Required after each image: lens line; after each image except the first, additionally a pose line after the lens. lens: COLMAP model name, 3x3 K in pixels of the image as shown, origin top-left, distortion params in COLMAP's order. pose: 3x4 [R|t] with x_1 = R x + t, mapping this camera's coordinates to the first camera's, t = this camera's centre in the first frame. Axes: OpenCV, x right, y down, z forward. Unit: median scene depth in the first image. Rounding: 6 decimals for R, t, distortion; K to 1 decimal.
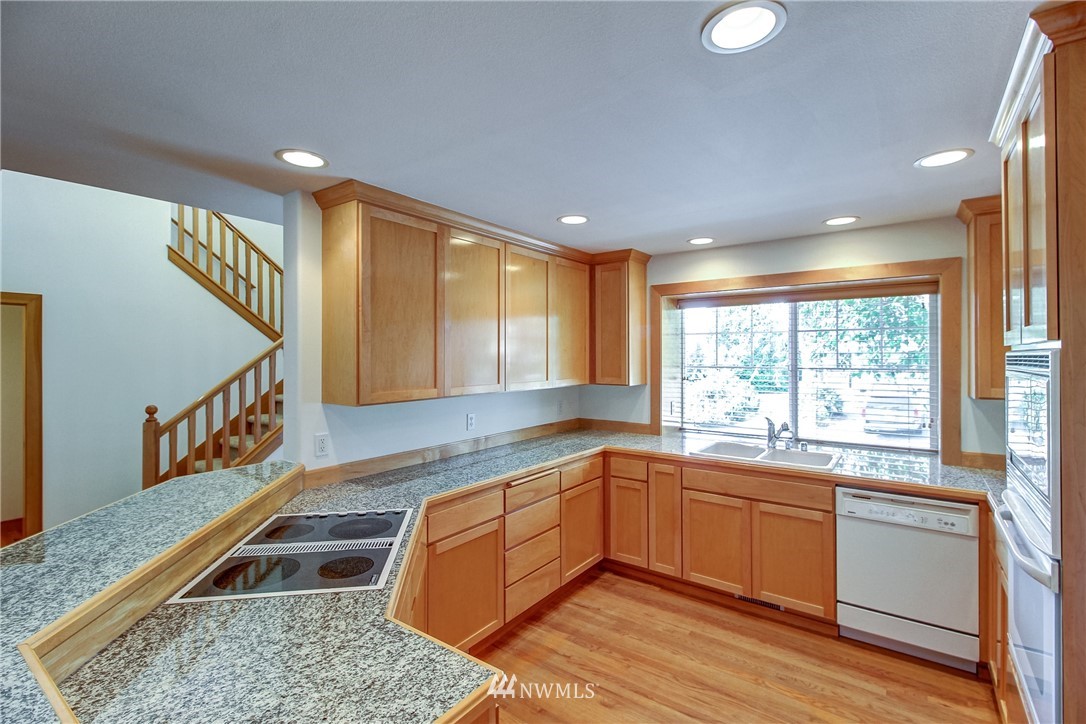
lens RADIAL K [[495.1, 0, 545.3], [0, 495.1, 355.1], [0, 0, 1]] dist [0.022568, -0.011694]
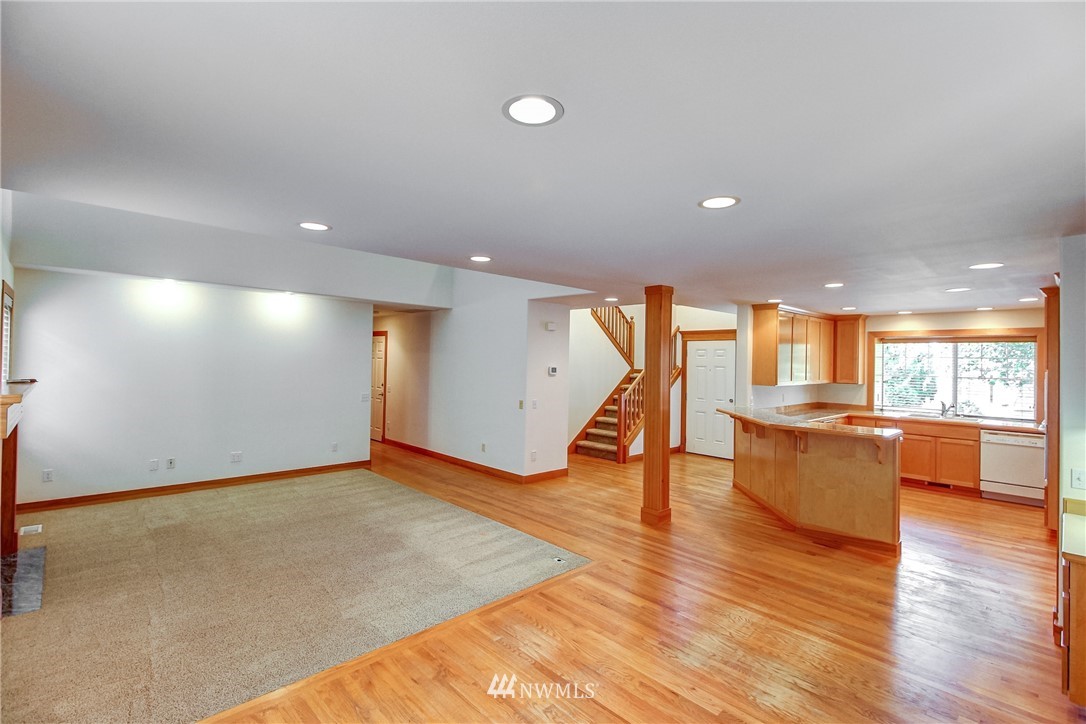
lens RADIAL K [[495.1, 0, 545.3], [0, 495.1, 355.1], [0, 0, 1]] dist [0.022568, -0.011694]
pose [[0.983931, 0.017403, -0.177698, -0.774510], [-0.019369, 0.999769, -0.009336, -0.011453], [0.177495, 0.012628, 0.984041, -1.277512]]
